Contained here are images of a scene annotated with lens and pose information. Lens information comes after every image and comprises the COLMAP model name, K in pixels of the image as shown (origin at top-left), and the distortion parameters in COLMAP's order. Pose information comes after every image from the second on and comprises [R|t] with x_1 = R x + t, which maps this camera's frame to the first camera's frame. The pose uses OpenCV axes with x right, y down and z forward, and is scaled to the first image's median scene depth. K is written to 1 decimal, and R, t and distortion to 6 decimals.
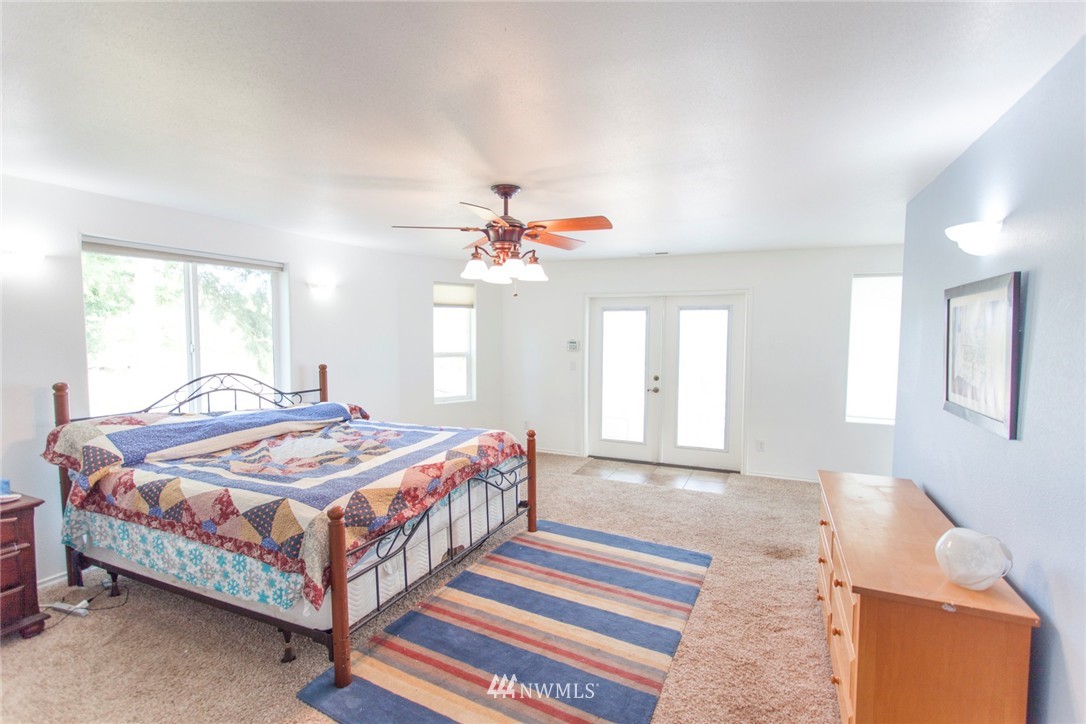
lens RADIAL K [[505.1, 0, 543.0], [0, 505.1, 362.0], [0, 0, 1]] dist [-0.020679, -0.000079]
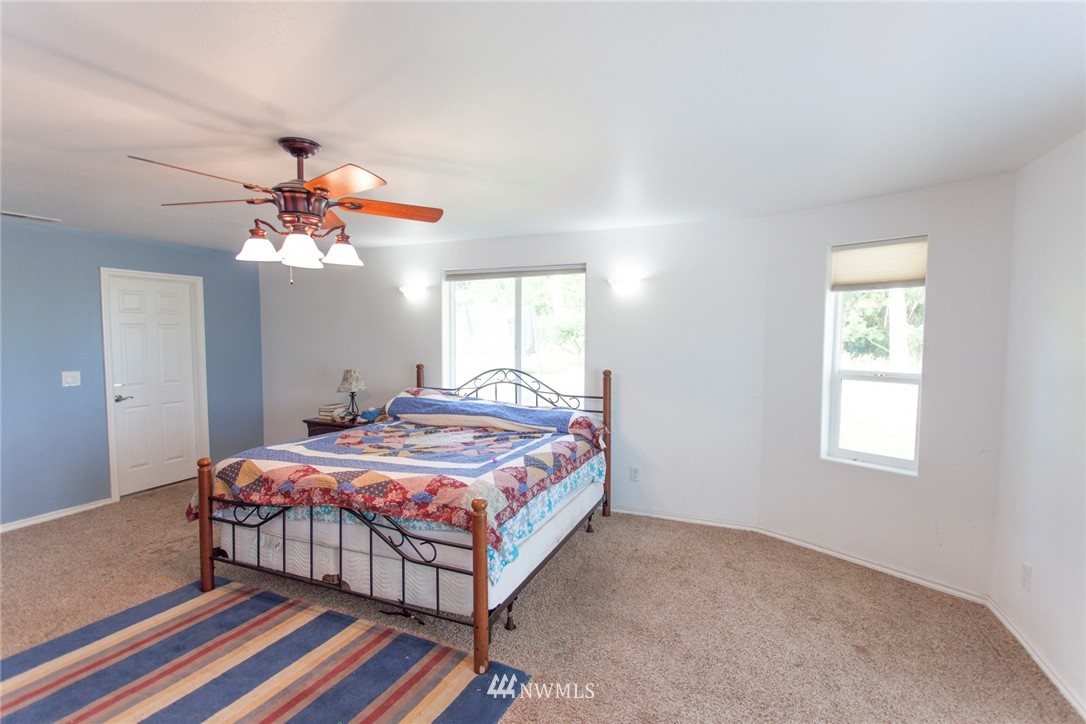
lens RADIAL K [[505.1, 0, 543.0], [0, 505.1, 362.0], [0, 0, 1]] dist [-0.020679, -0.000079]
pose [[0.049527, 0.050348, -0.997503, 0.628103], [-0.063757, 0.996851, 0.047150, -0.061789], [0.996736, 0.061262, 0.052581, 1.171624]]
